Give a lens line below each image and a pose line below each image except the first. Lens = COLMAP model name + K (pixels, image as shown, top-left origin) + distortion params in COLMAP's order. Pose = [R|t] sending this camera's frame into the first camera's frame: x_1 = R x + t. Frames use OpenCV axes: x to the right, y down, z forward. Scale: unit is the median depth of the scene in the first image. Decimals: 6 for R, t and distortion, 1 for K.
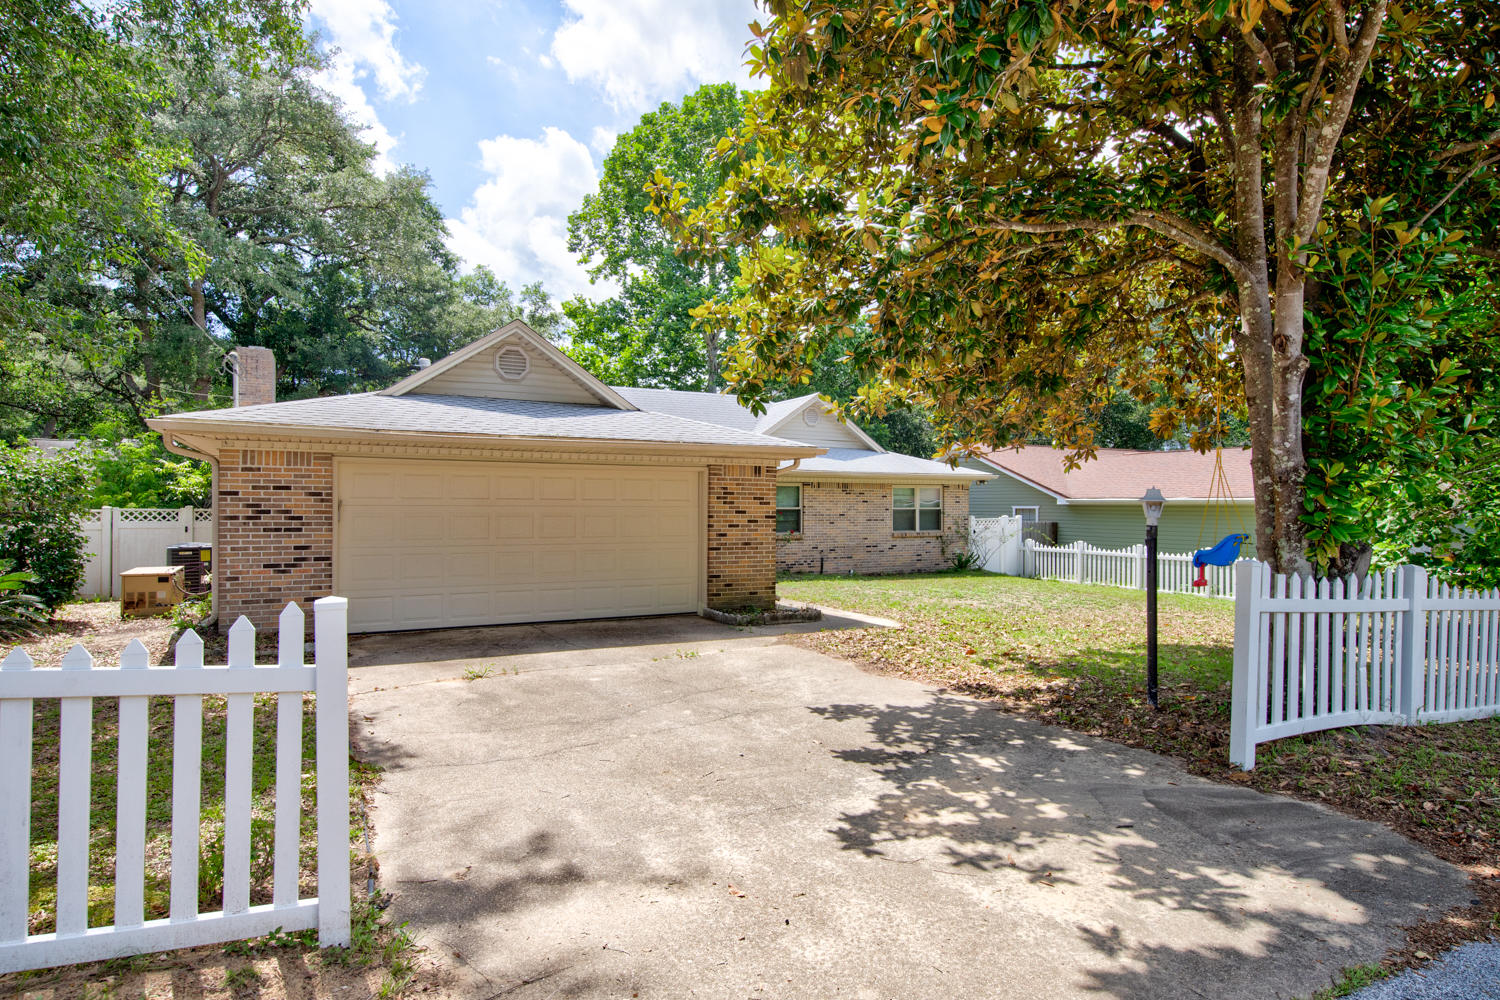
lens RADIAL K [[818.8, 0, 772.1], [0, 818.8, 502.1], [0, 0, 1]] dist [0.011889, 0.000692]
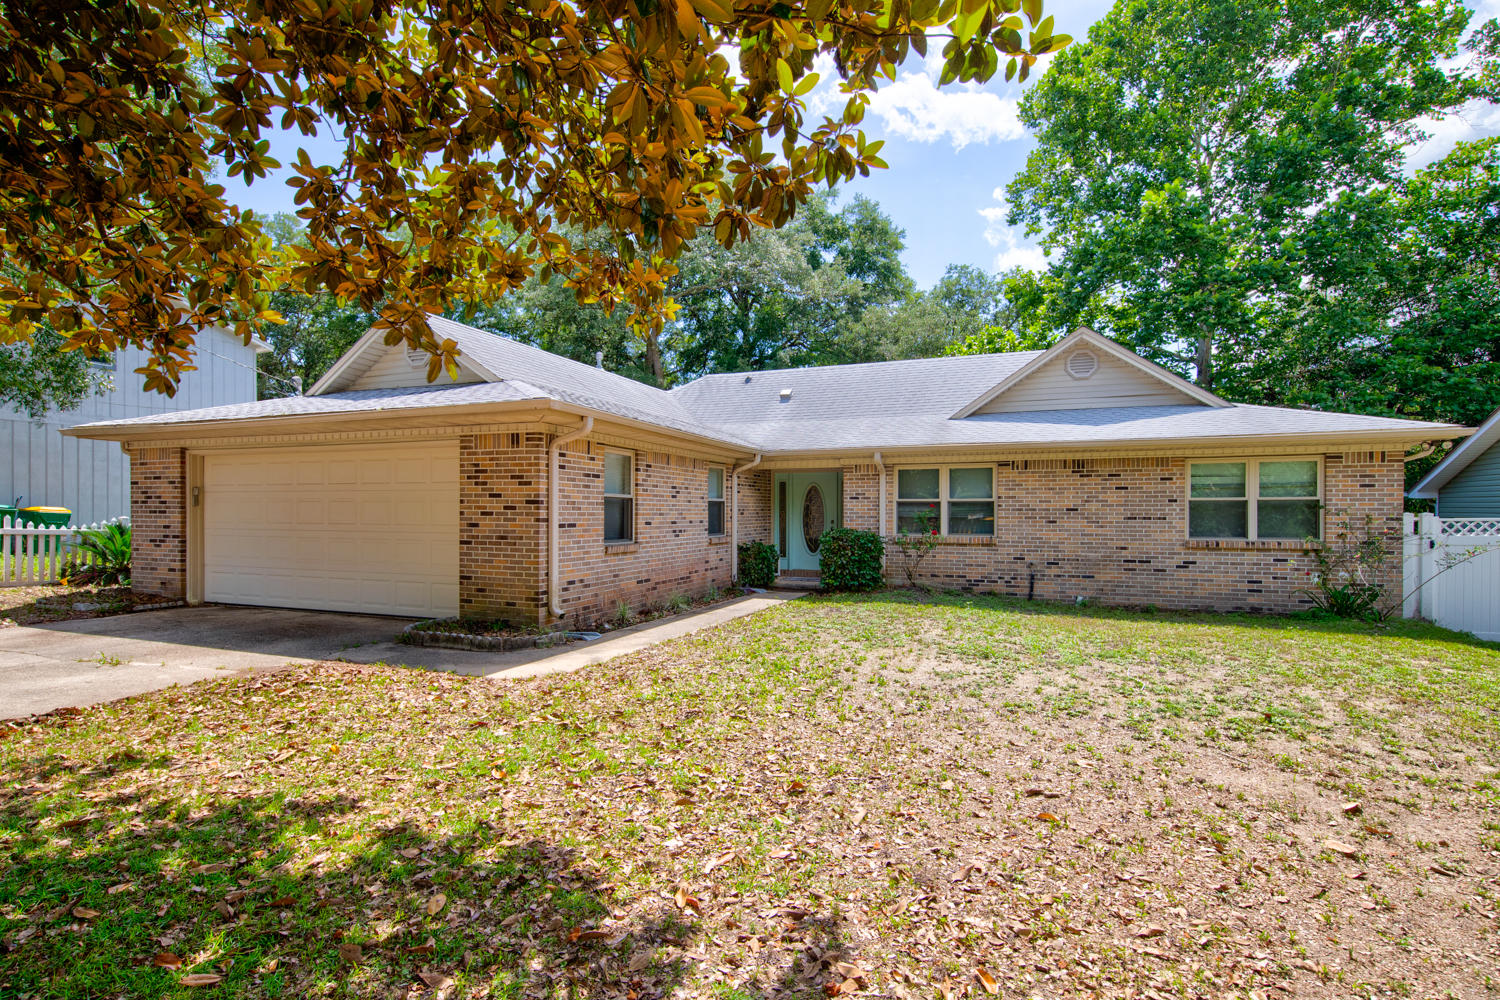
lens RADIAL K [[736.2, 0, 750.0], [0, 736.2, 500.0], [0, 0, 1]] dist [0.000701, -0.000041]
pose [[0.631737, -0.016121, -0.775015, 0.384566], [0.004206, 0.999840, -0.017369, 0.017613], [0.775171, 0.007713, 0.631704, 0.453473]]
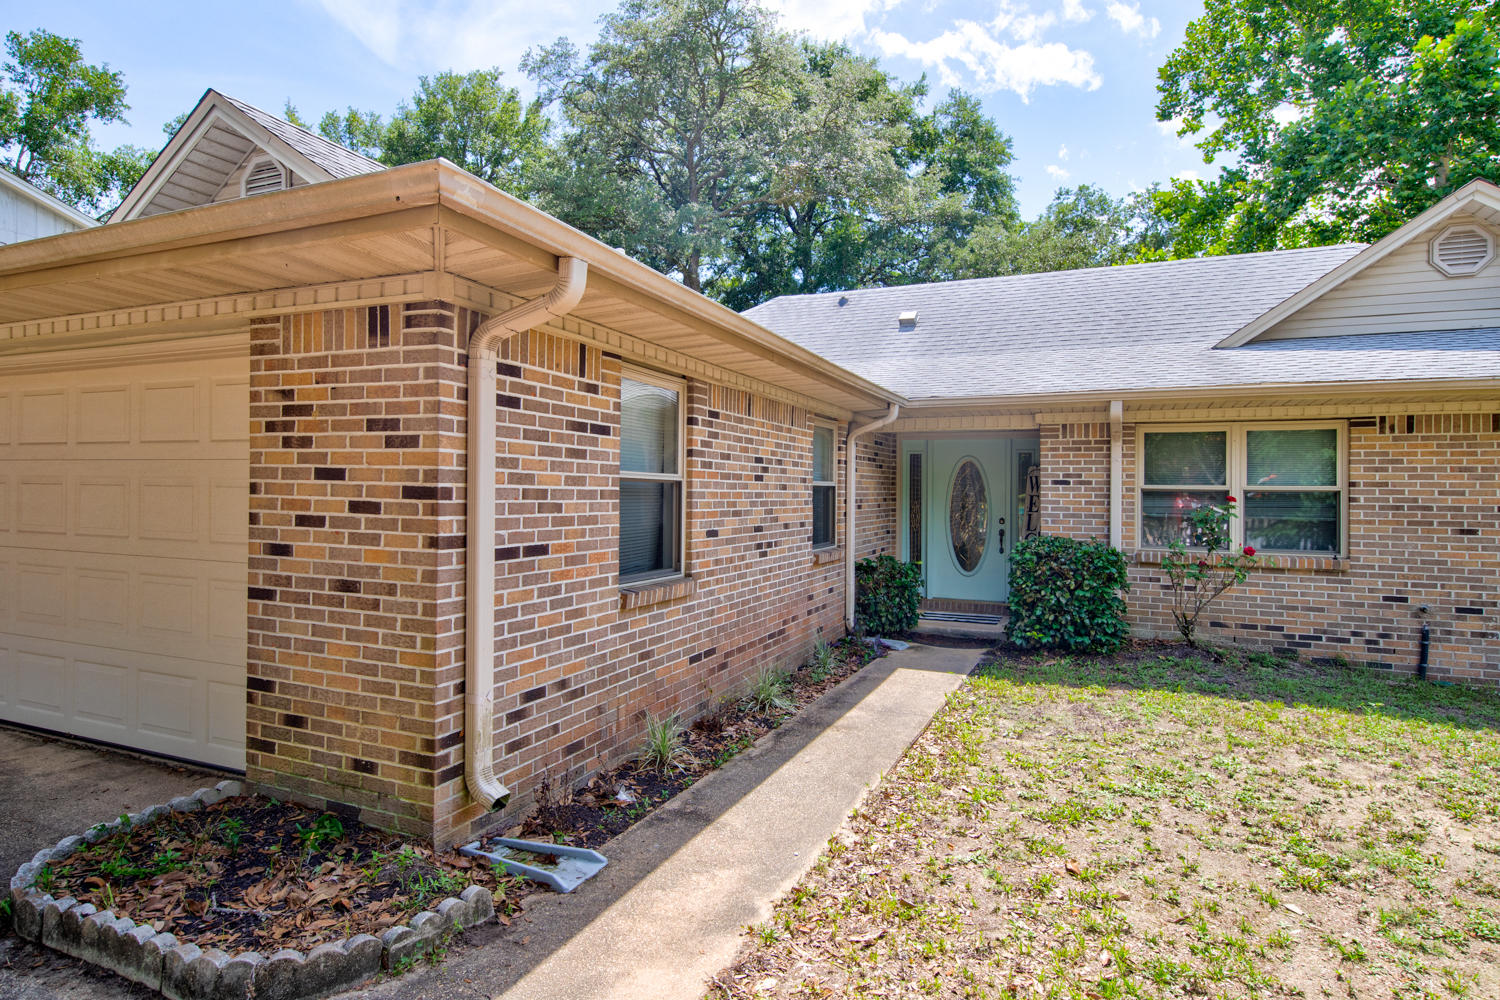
lens RADIAL K [[818.8, 0, 772.1], [0, 818.8, 502.1], [0, 0, 1]] dist [0.011889, 0.000692]
pose [[0.612839, 0.011667, -0.790121, 0.170959], [-0.005148, 0.999929, 0.010772, 0.010980], [0.790191, -0.002534, 0.612856, 0.570242]]
